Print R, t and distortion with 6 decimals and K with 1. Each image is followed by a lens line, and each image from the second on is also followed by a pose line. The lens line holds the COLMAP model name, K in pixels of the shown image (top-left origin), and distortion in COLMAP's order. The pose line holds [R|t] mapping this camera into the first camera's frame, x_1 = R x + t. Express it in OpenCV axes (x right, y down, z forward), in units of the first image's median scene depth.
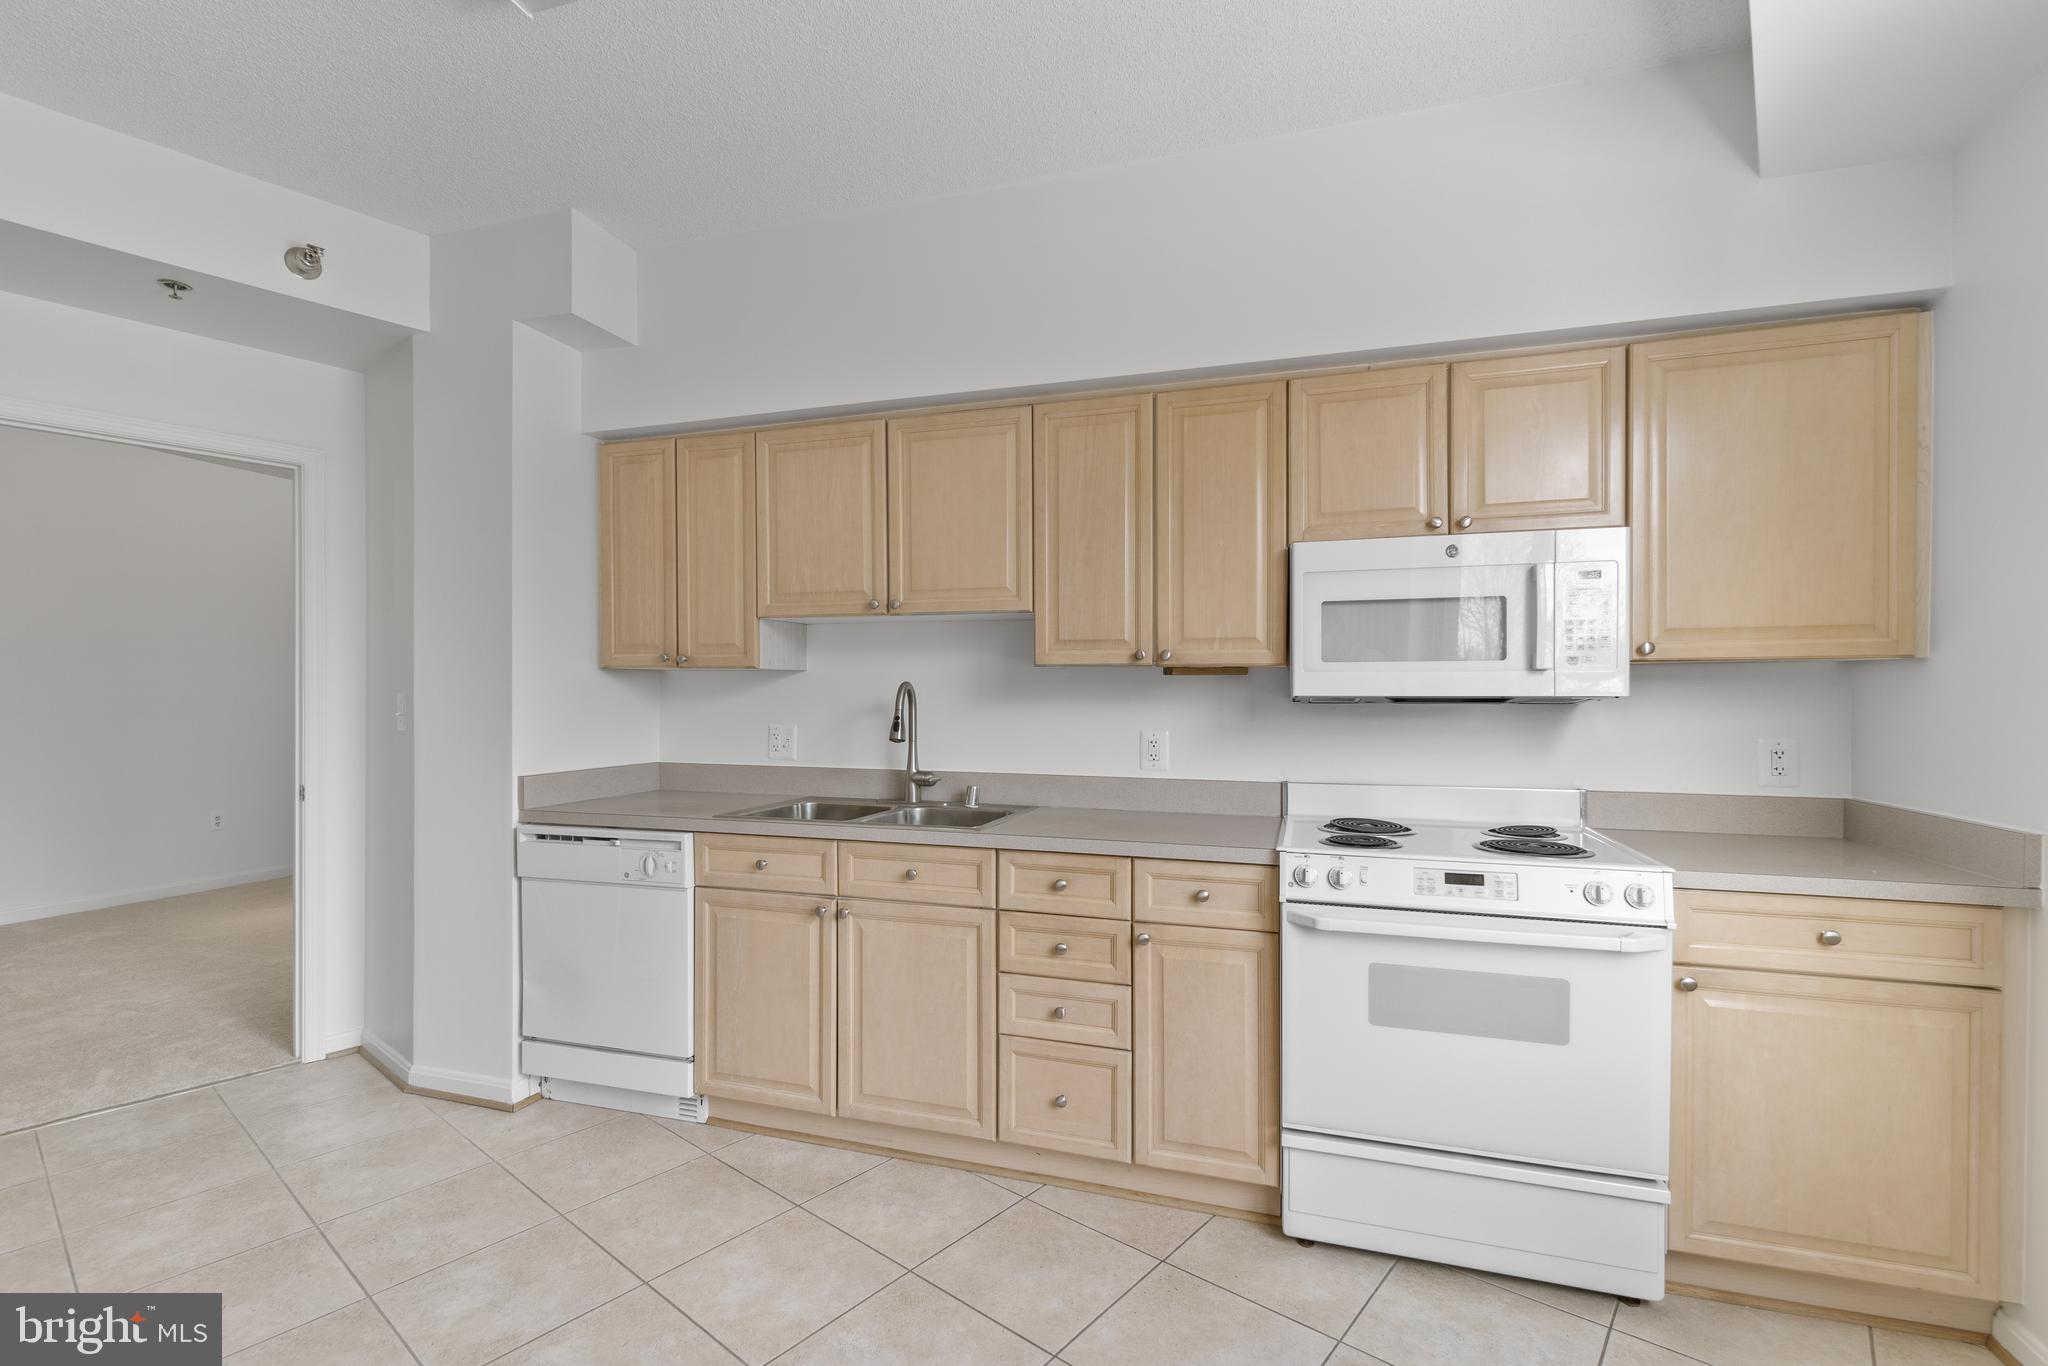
lens RADIAL K [[910.1, 0, 1017.9], [0, 910.1, 715.2], [0, 0, 1]] dist [-0.000763, -0.000210]
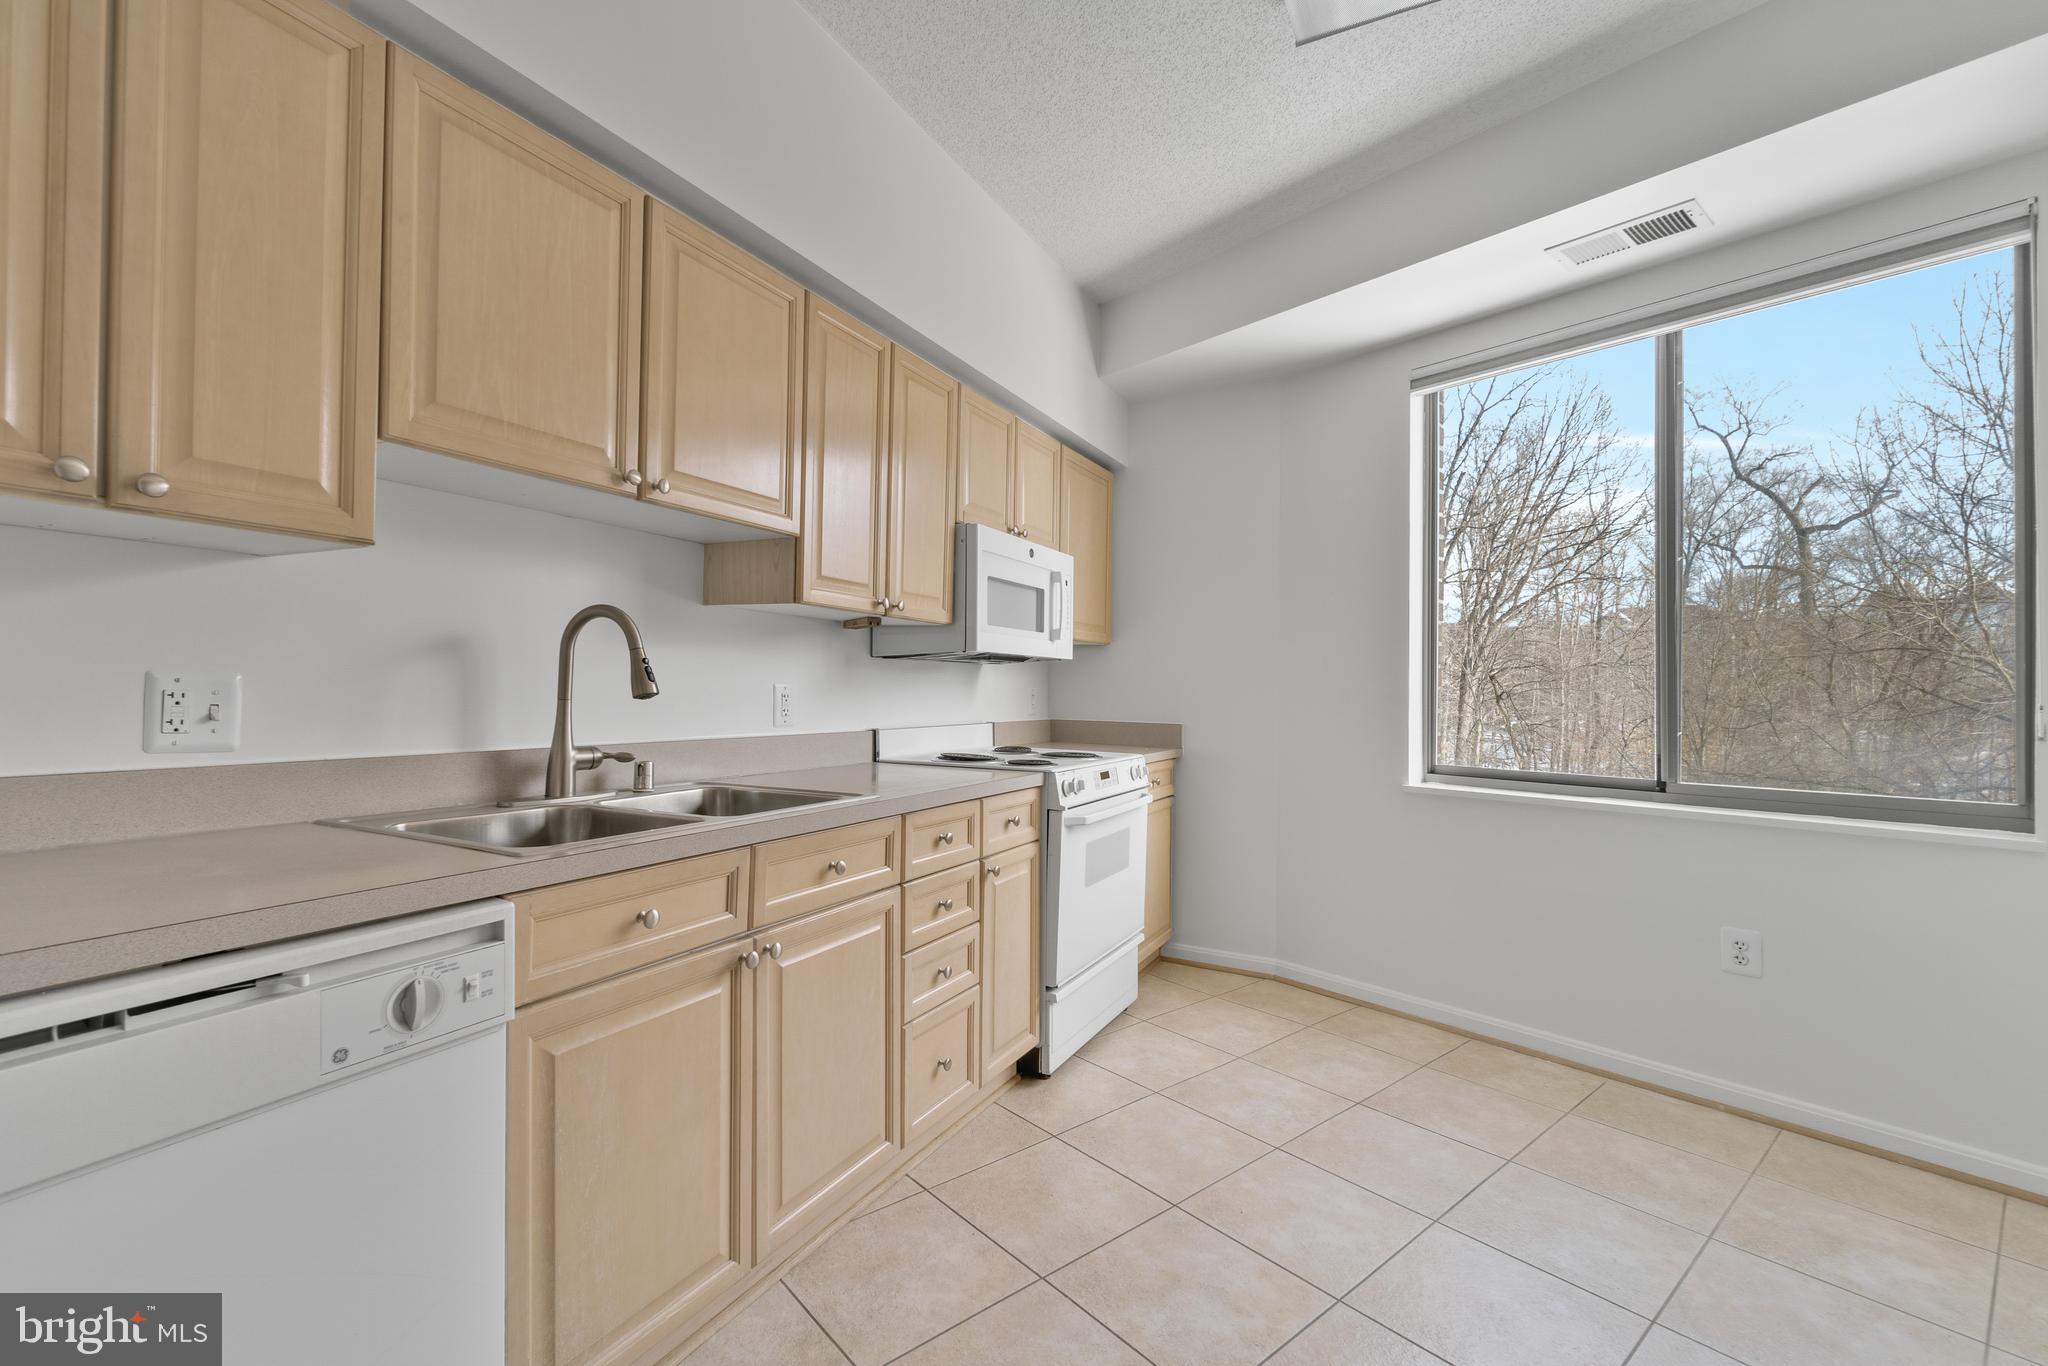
lens RADIAL K [[891.8, 0, 1024.0], [0, 891.8, 683.0], [0, 0, 1]] dist [-0.008402, -0.000509]
pose [[0.163781, 0.004601, 0.986486, -0.799520], [0.004787, 0.999974, -0.005458, 0.025902], [-0.986485, 0.005616, 0.163755, 0.704453]]
